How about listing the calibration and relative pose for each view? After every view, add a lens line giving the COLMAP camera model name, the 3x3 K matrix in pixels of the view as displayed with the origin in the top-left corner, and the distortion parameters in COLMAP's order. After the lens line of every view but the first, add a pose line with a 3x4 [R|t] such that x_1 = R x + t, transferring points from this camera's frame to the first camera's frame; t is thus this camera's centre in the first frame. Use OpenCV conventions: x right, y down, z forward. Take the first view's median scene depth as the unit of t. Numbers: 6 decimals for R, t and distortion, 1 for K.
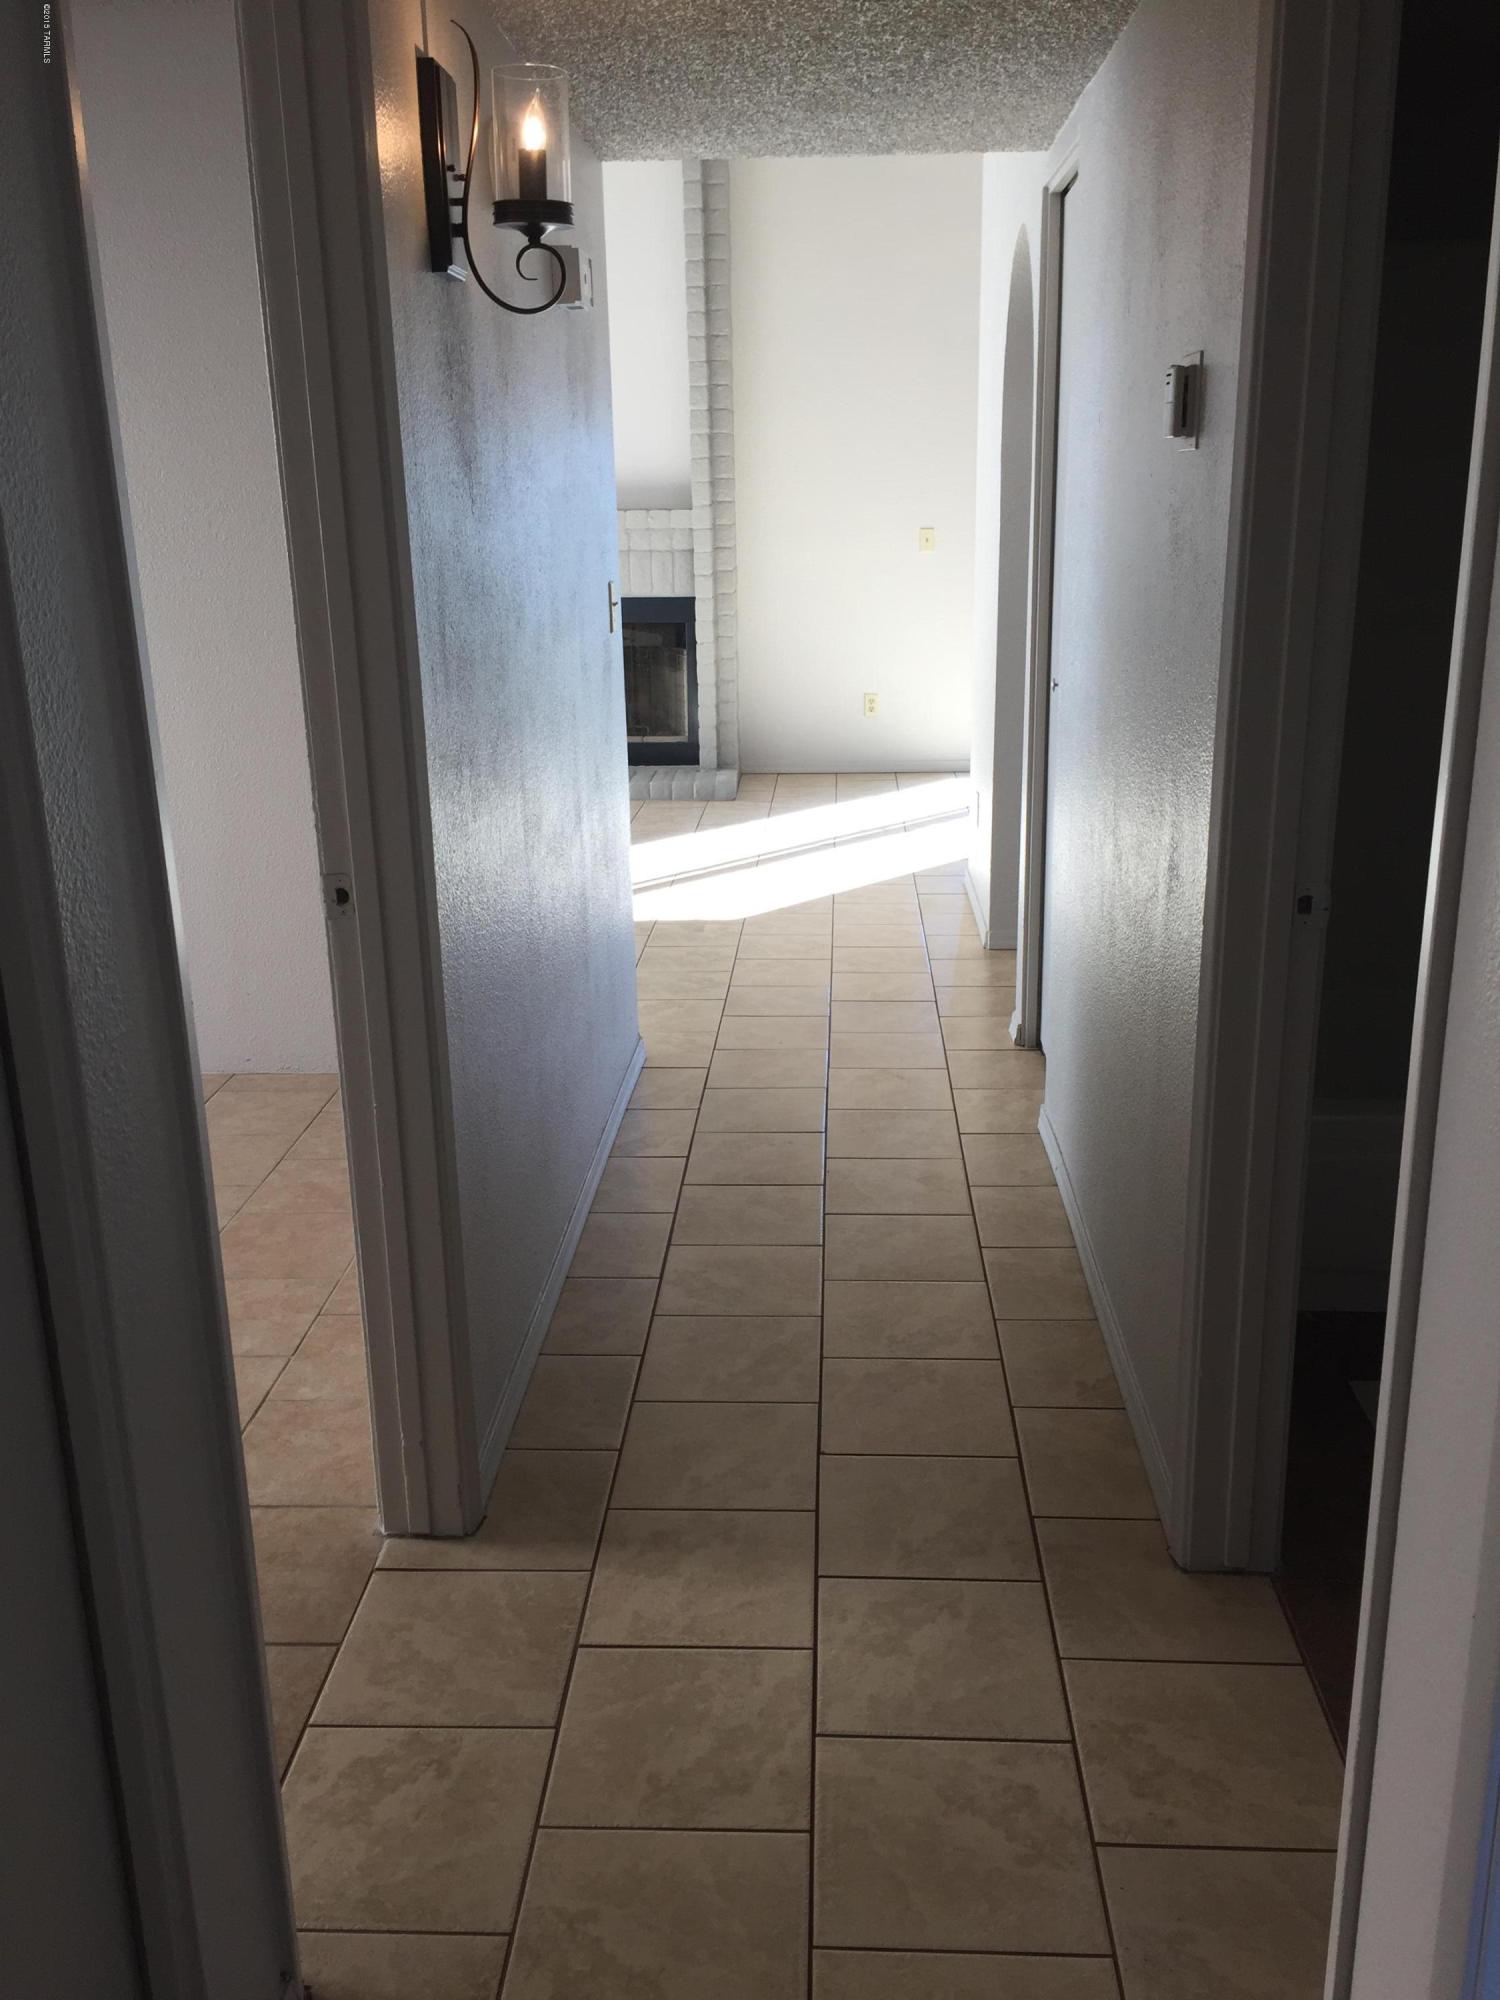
lens RADIAL K [[1703.8, 0, 748.3], [0, 1703.8, 1002.6], [0, 0, 1]] dist [0.049671, -0.065300]
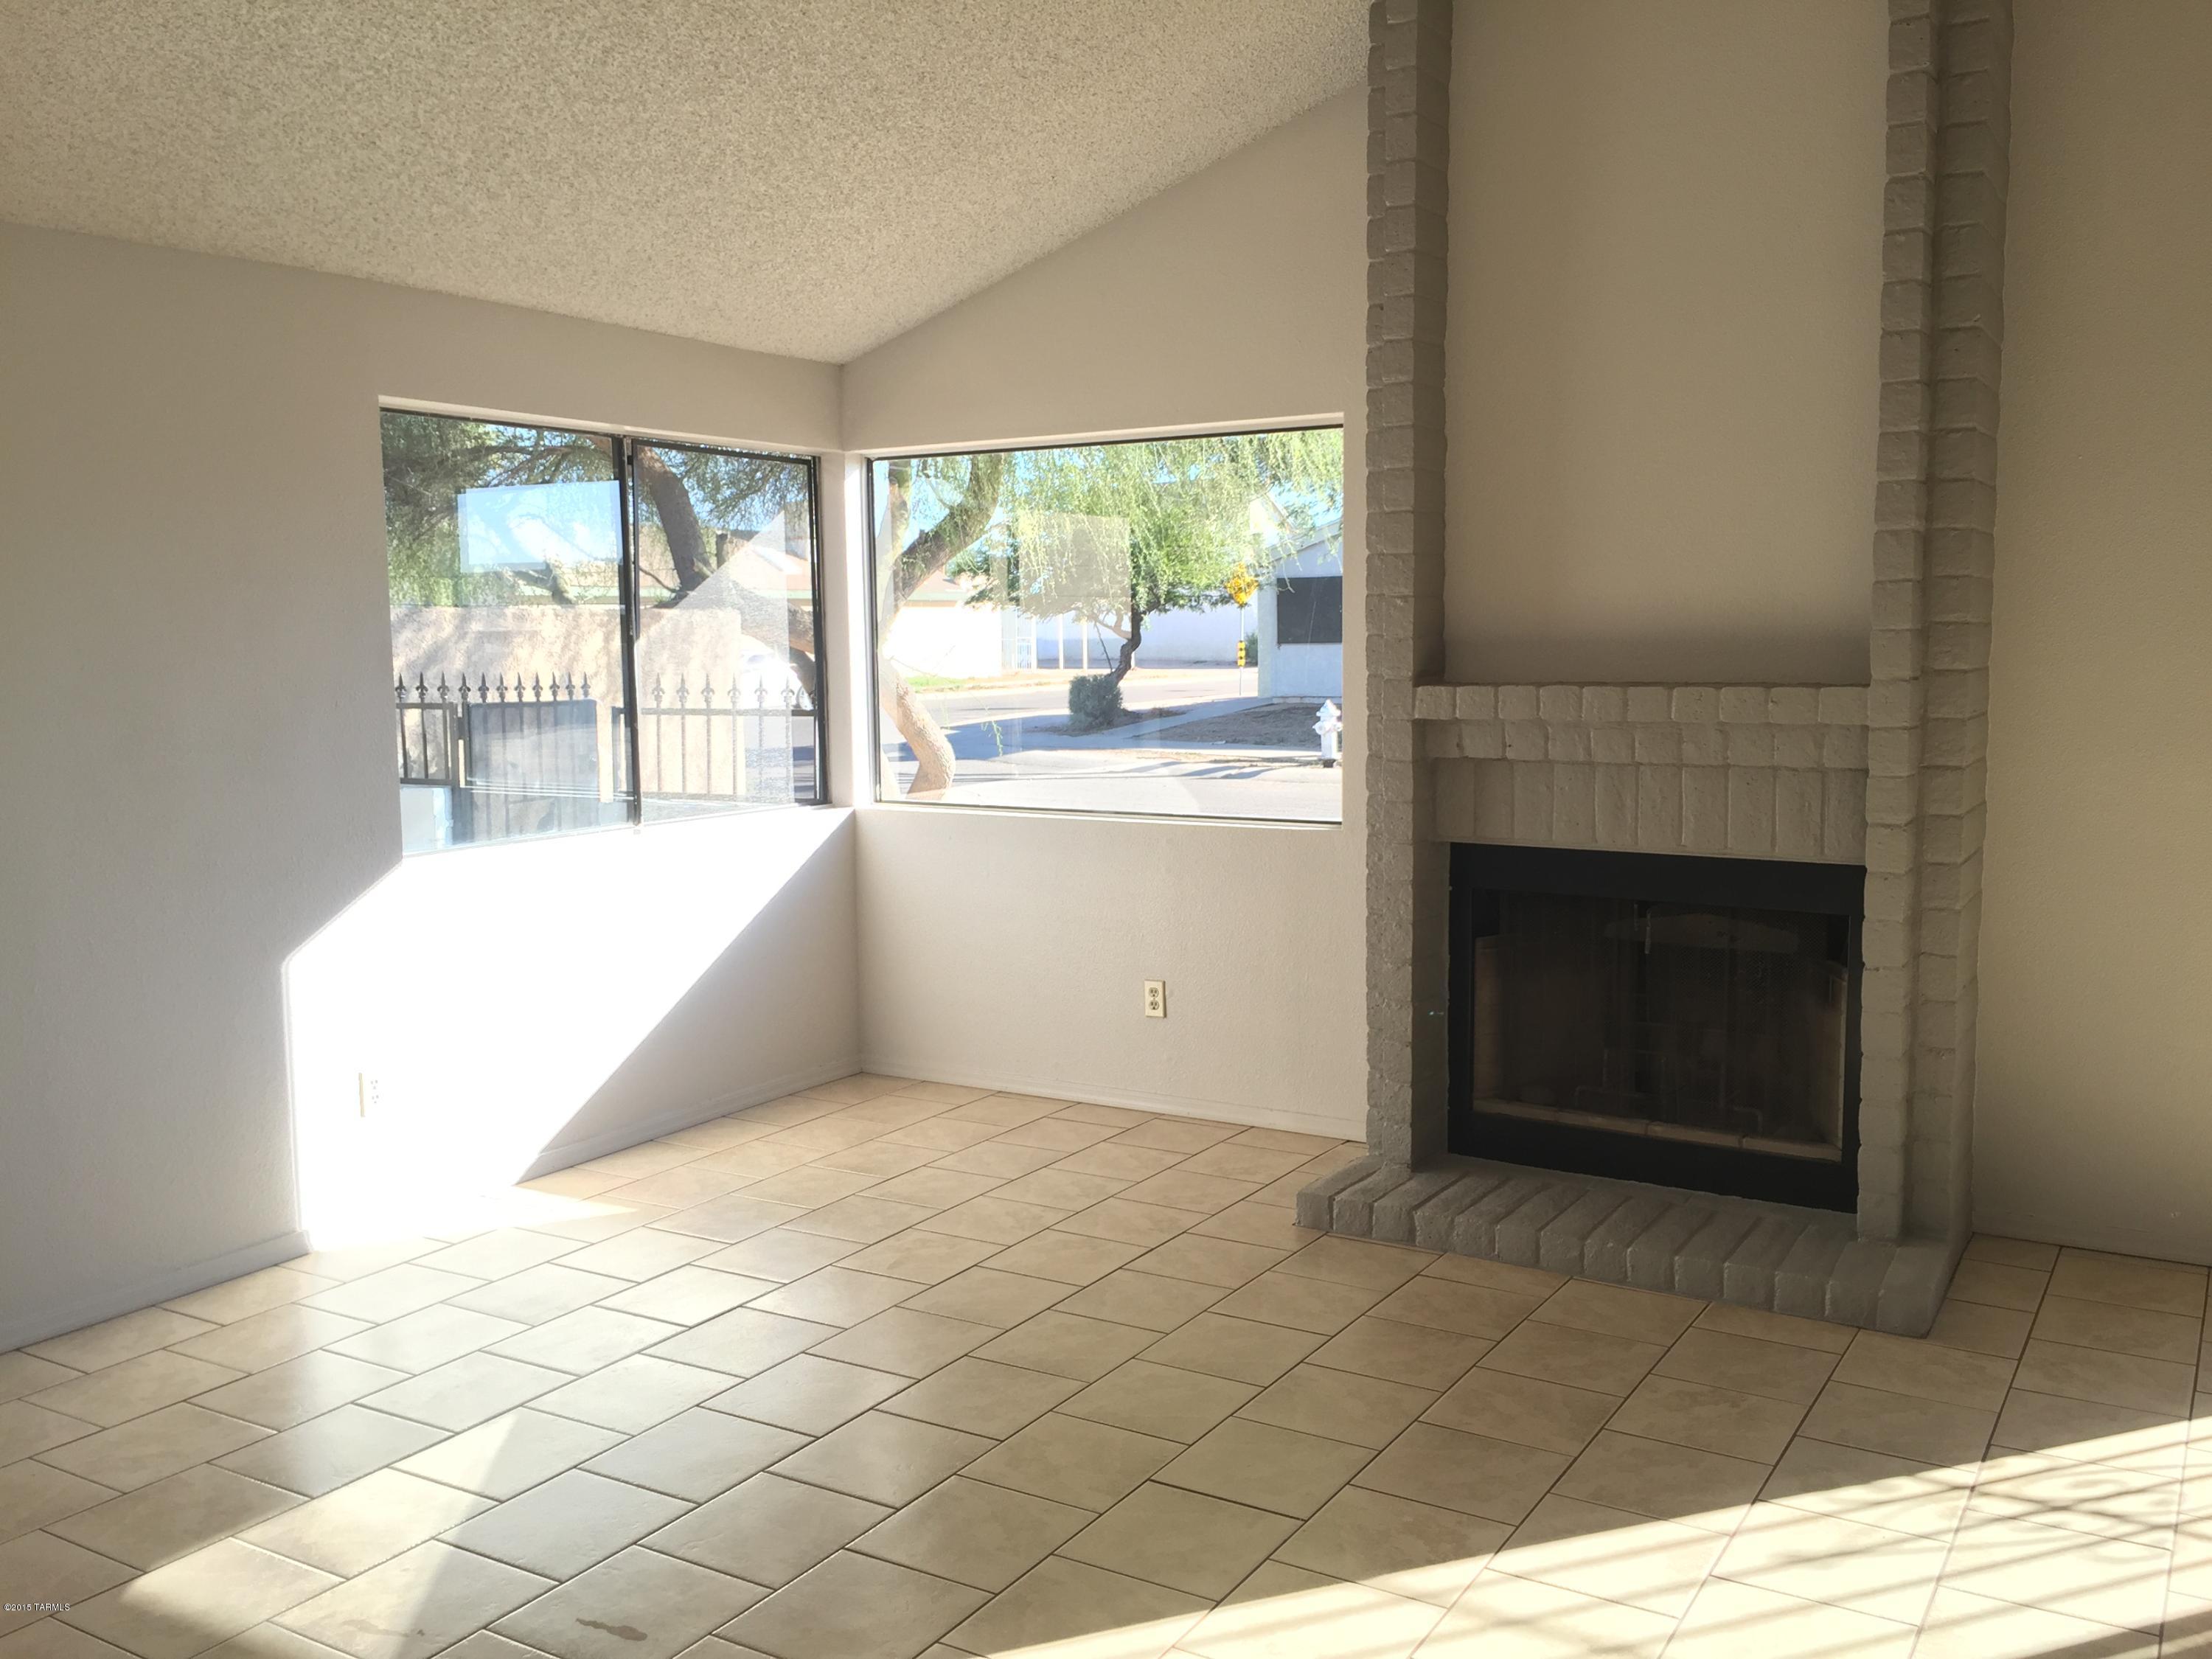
lens RADIAL K [[1884.4, 0, 1105.9], [0, 1884.4, 820.2], [0, 0, 1]] dist [0.049671, -0.065300]
pose [[0.873883, 0.053897, -0.483140, 0.036219], [-0.142006, 0.978790, -0.147666, -0.146620], [0.464934, 0.197652, 0.863001, 0.463832]]
